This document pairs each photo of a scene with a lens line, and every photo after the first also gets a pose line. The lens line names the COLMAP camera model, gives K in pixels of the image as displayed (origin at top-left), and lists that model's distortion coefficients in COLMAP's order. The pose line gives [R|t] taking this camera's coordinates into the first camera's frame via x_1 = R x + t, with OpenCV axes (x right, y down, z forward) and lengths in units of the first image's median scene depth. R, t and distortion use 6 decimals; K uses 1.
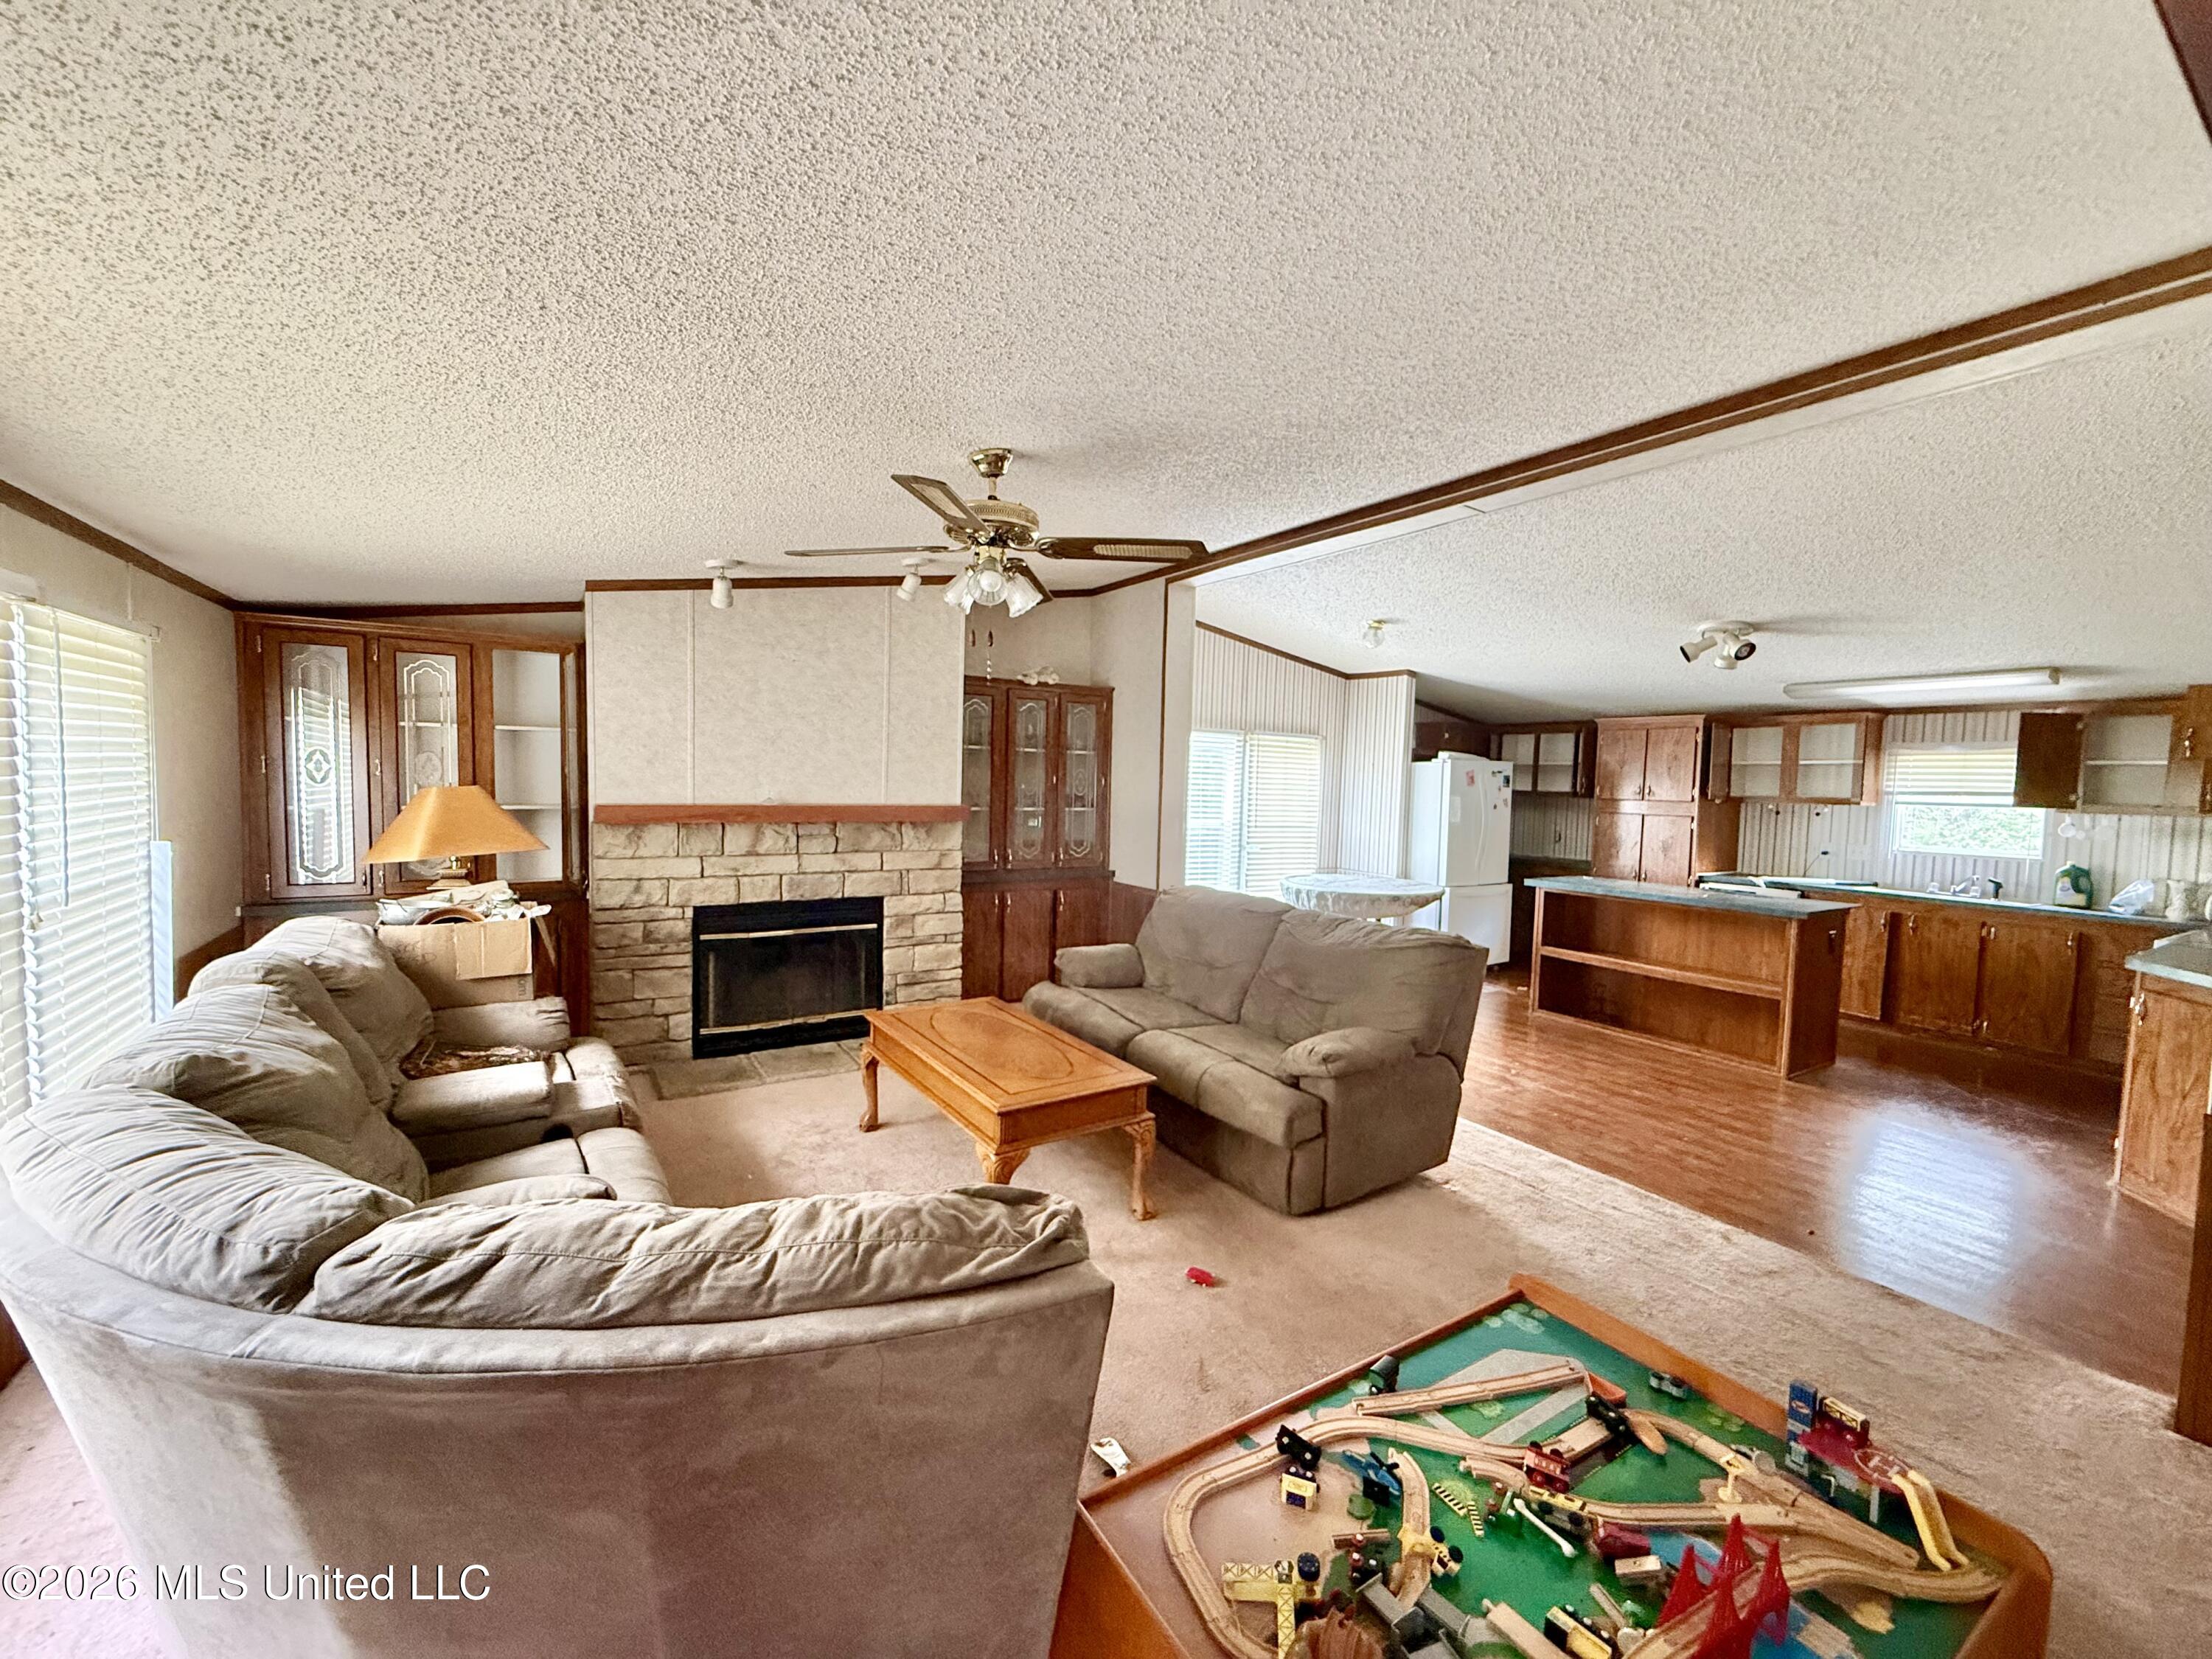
lens RADIAL K [[885.1, 0, 1113.2], [0, 885.1, 838.5], [0, 0, 1]] dist [0.005067, -0.000182]
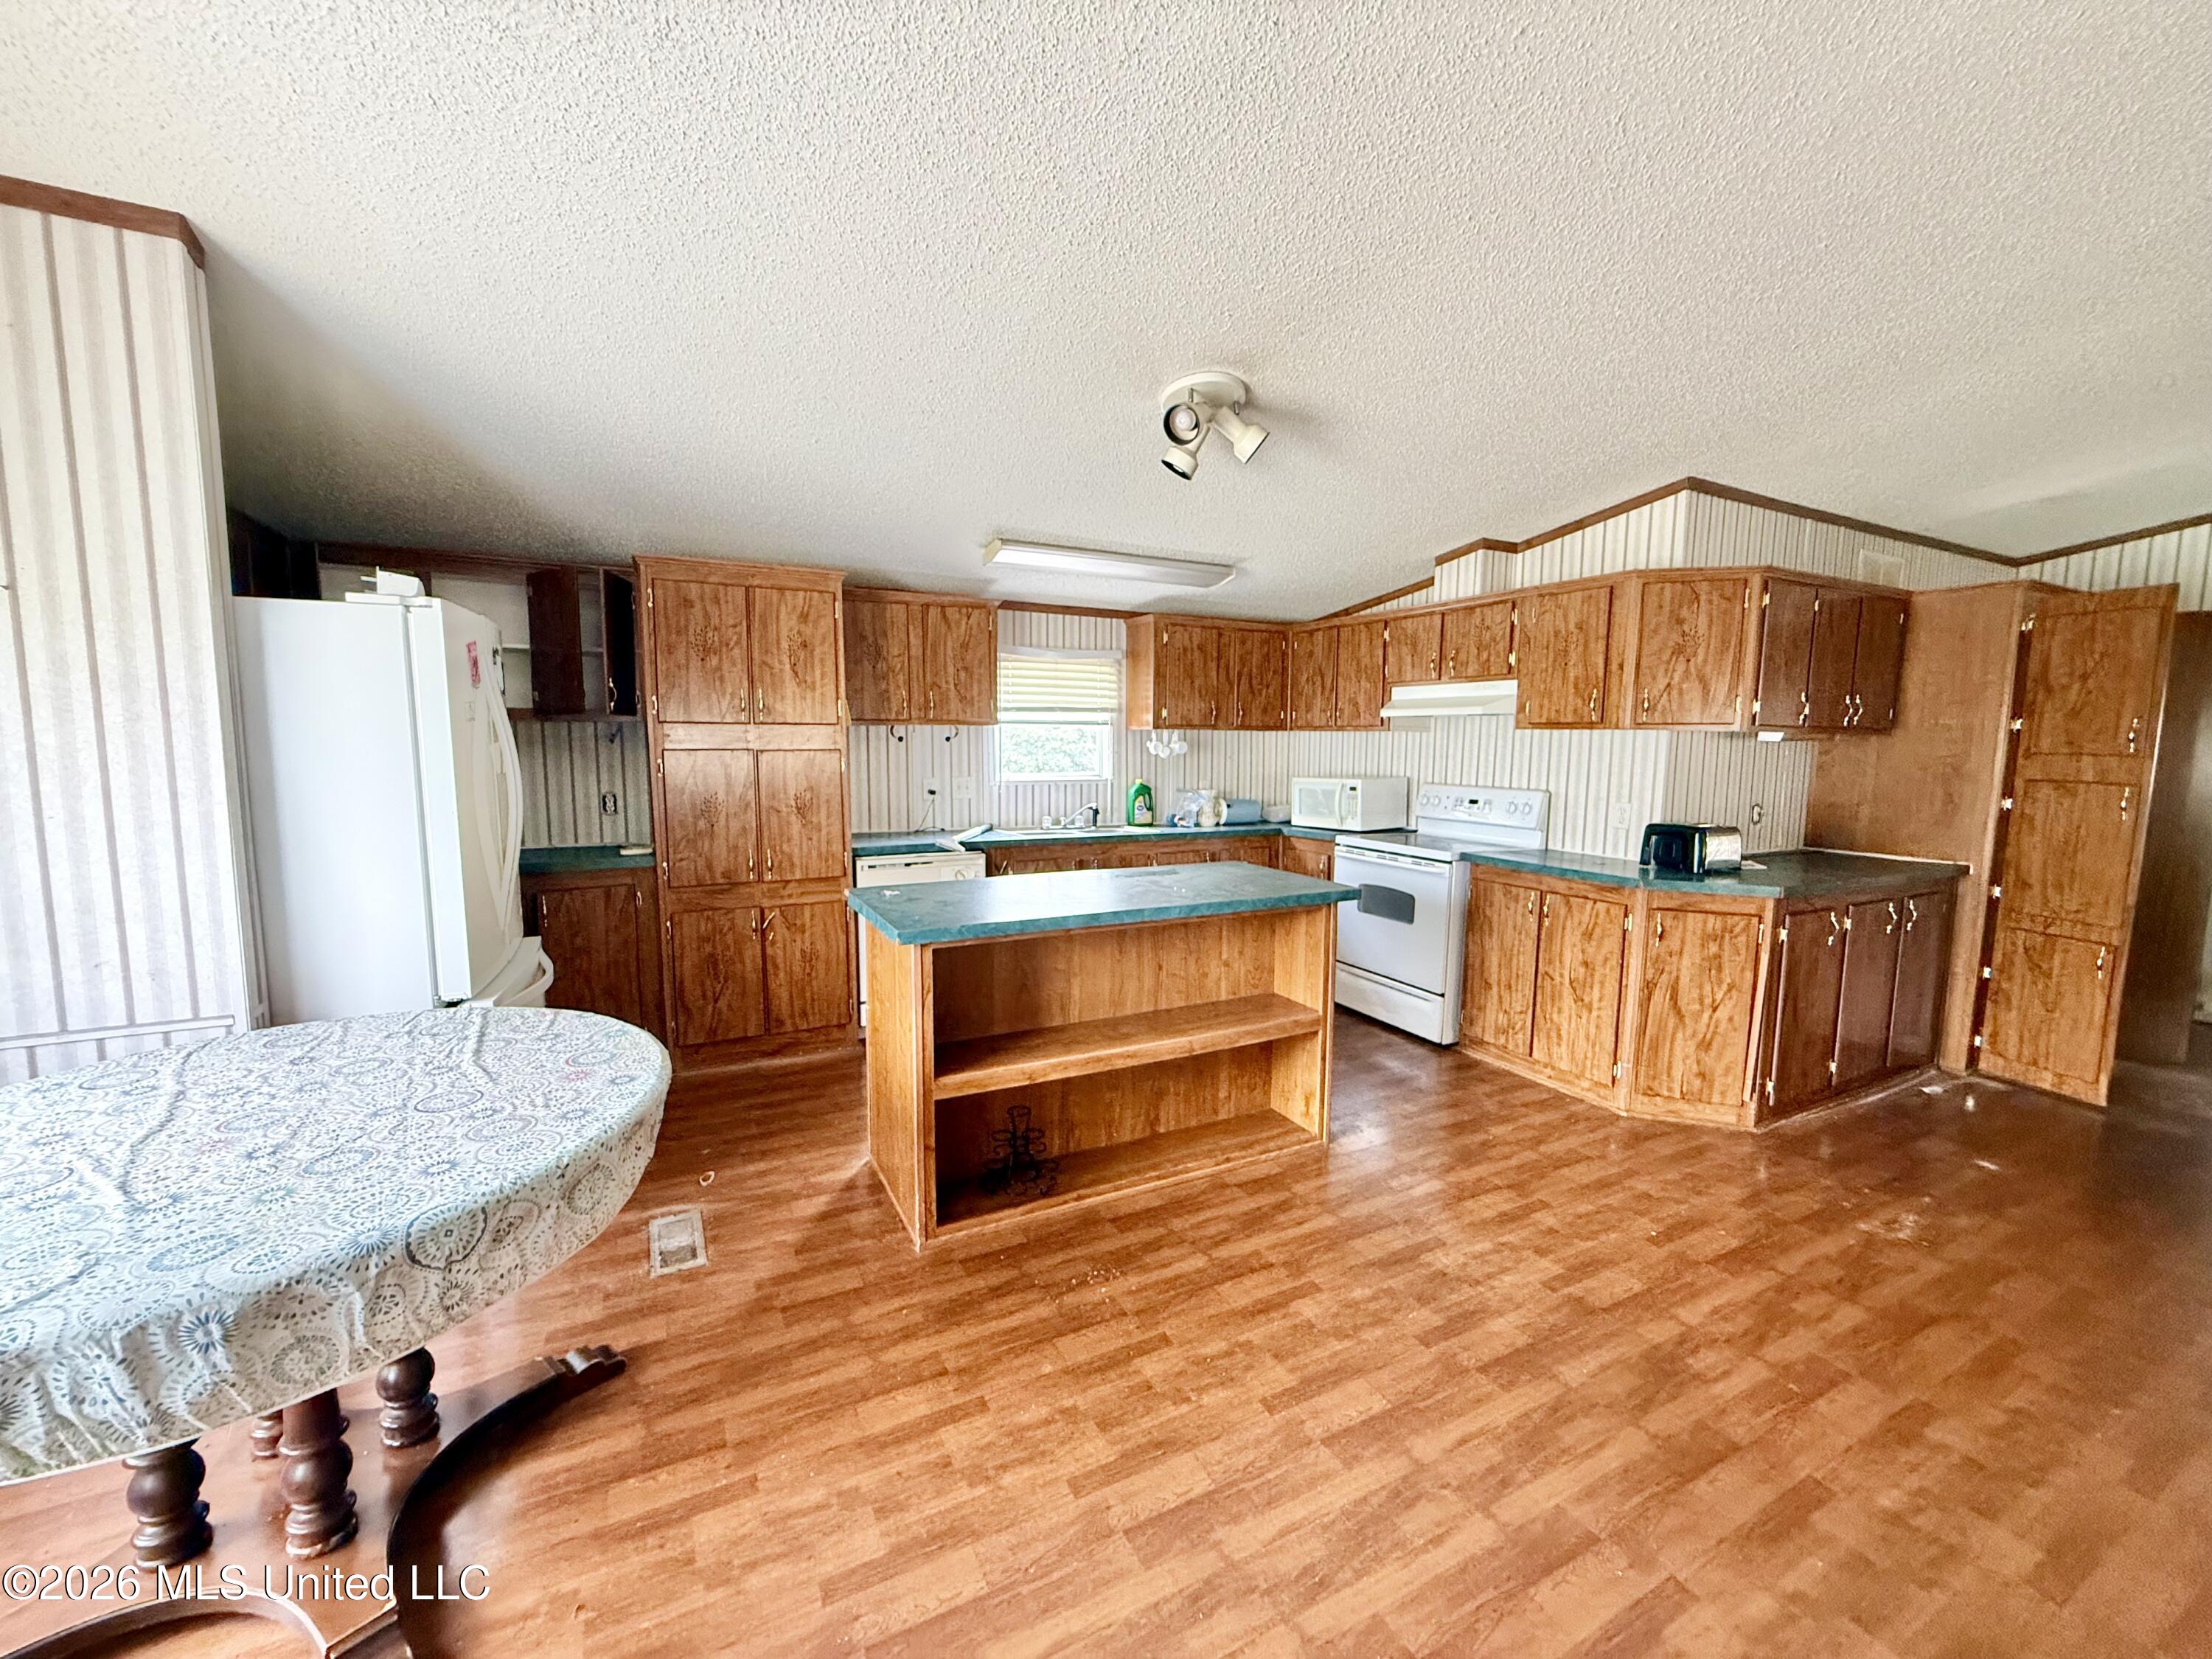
lens RADIAL K [[885.1, 0, 1105.4], [0, 885.1, 829.1], [0, 0, 1]] dist [0.005067, -0.000182]
pose [[0.084452, -0.133561, 0.987436, 0.116311], [0.058426, 0.989935, 0.128902, -0.050457], [-0.994713, 0.046806, 0.091406, 1.013270]]
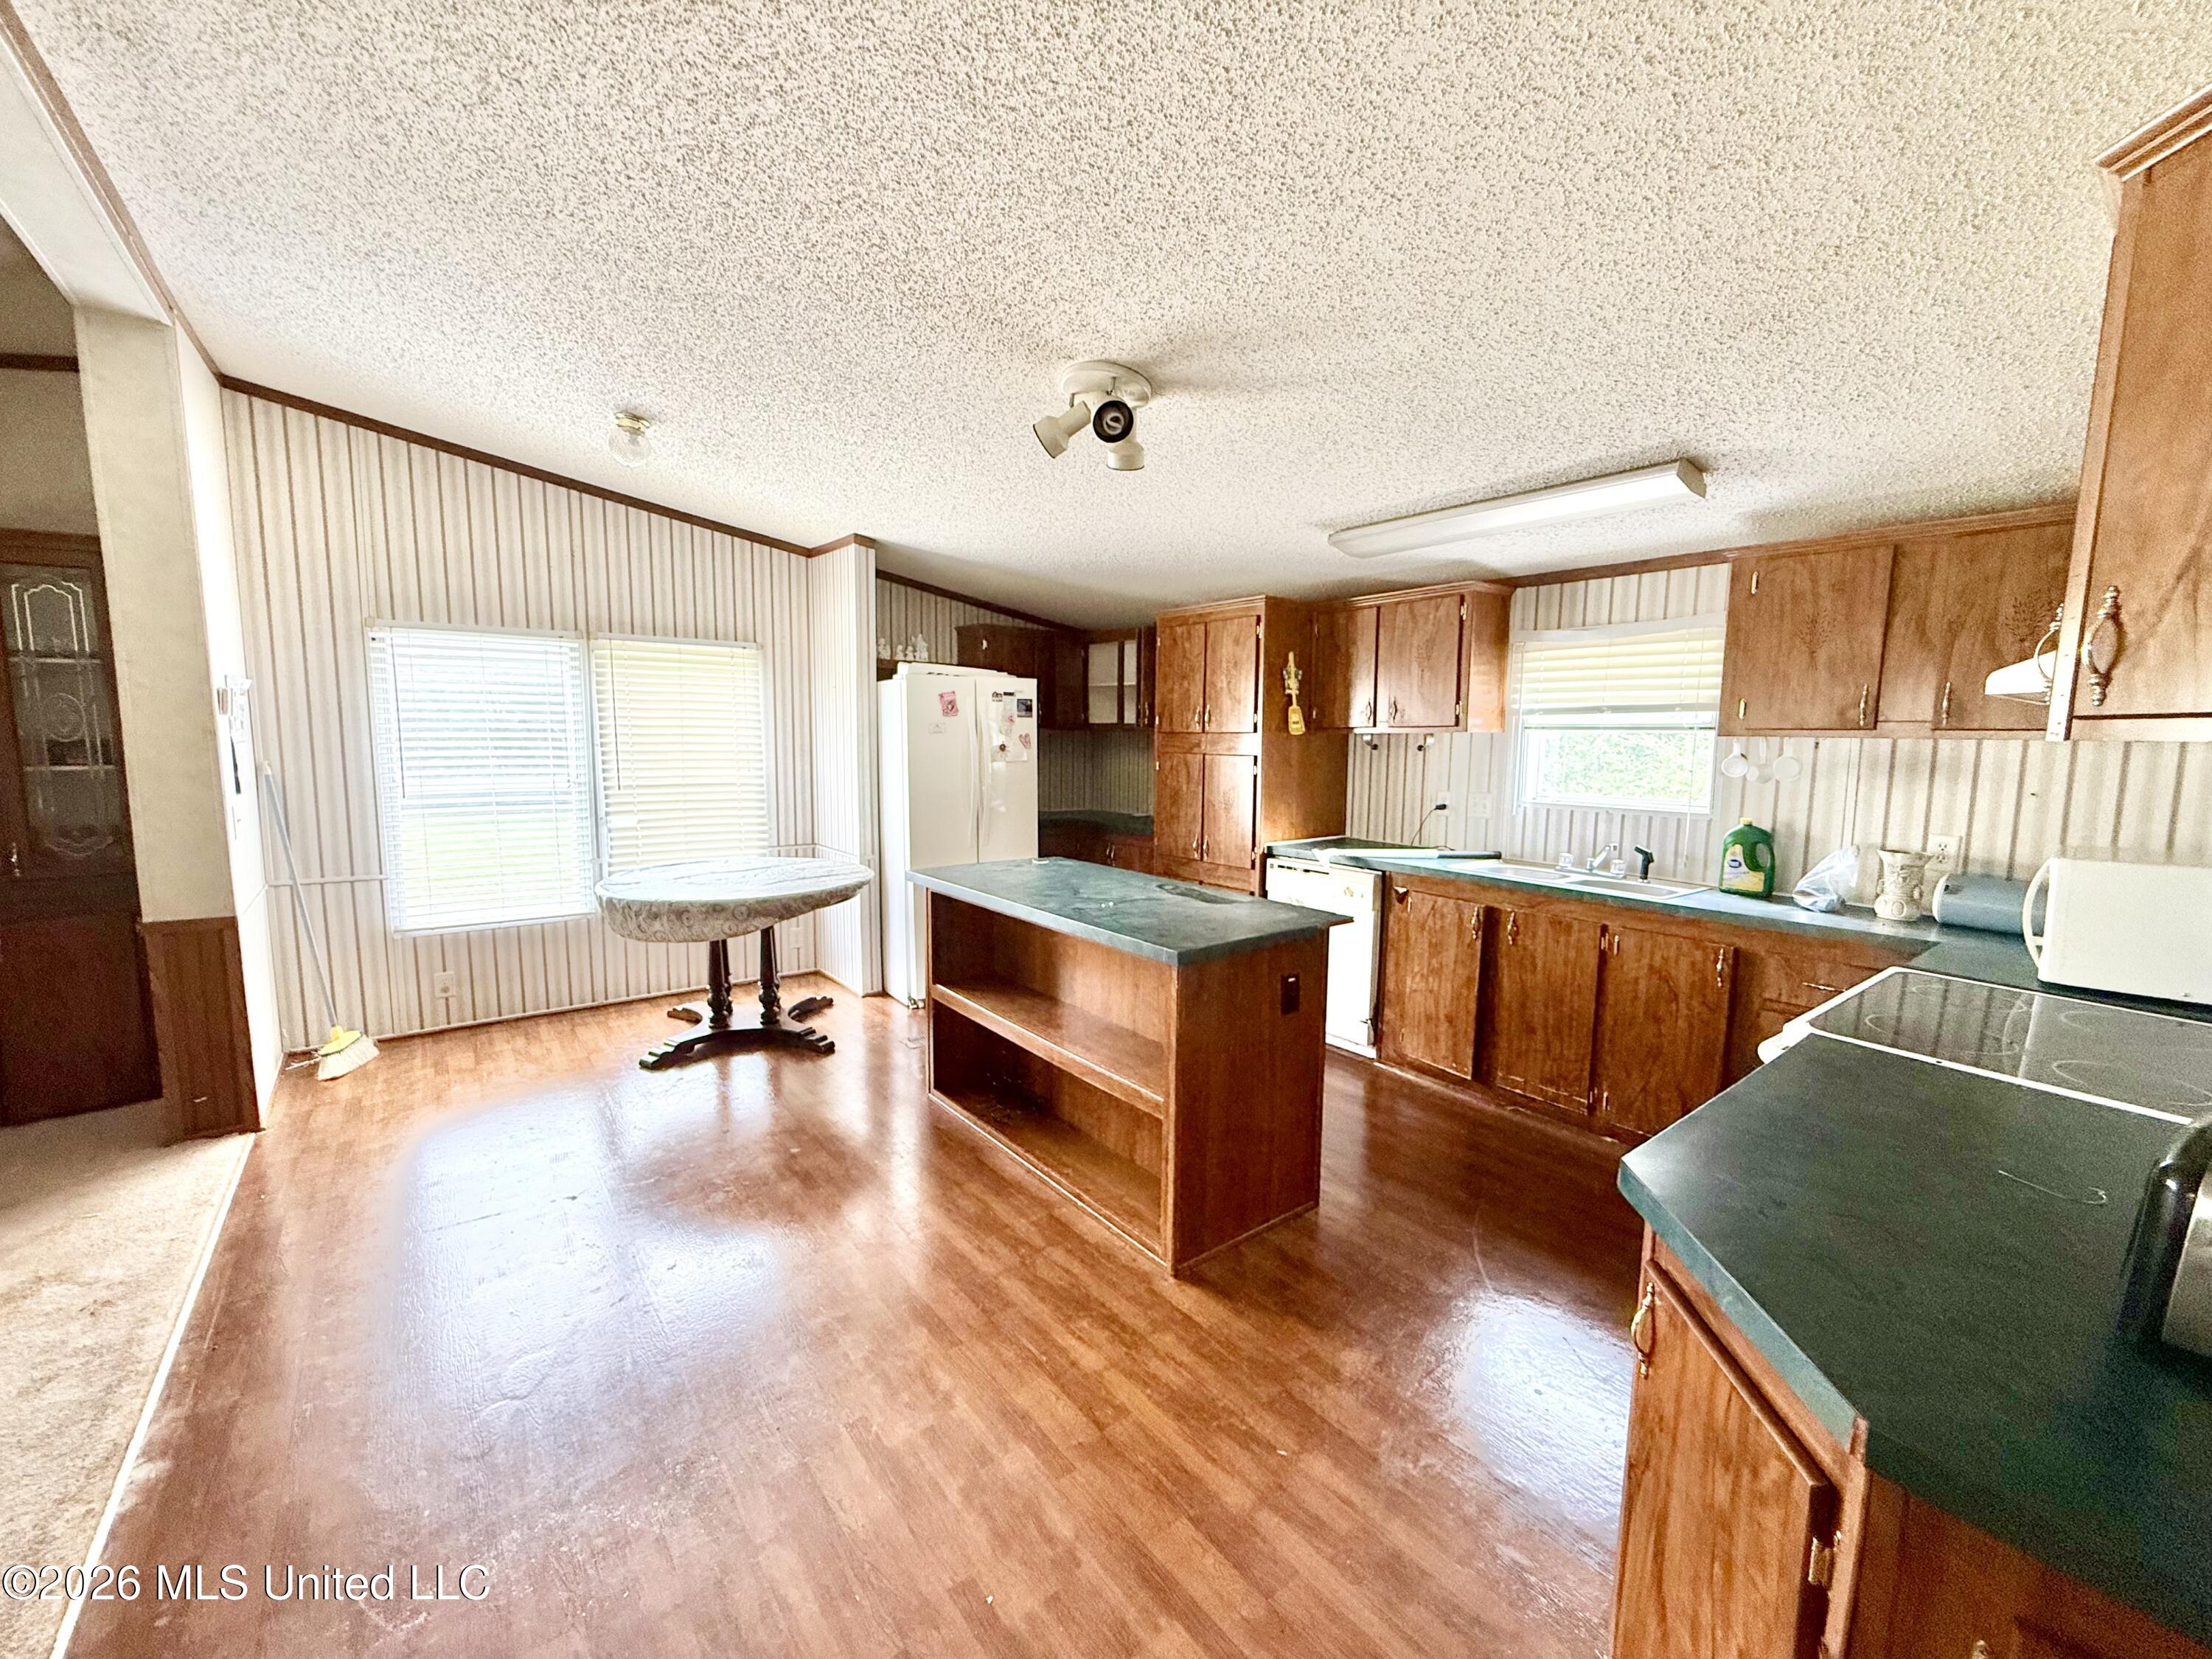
lens RADIAL K [[885.1, 0, 1105.4], [0, 885.1, 839.7], [0, 0, 1]] dist [0.005067, -0.000182]
pose [[0.994657, -0.032181, 0.098093, 0.627311], [0.026367, 0.997850, 0.060004, -0.006959], [-0.099813, -0.057097, 0.993367, 0.478650]]
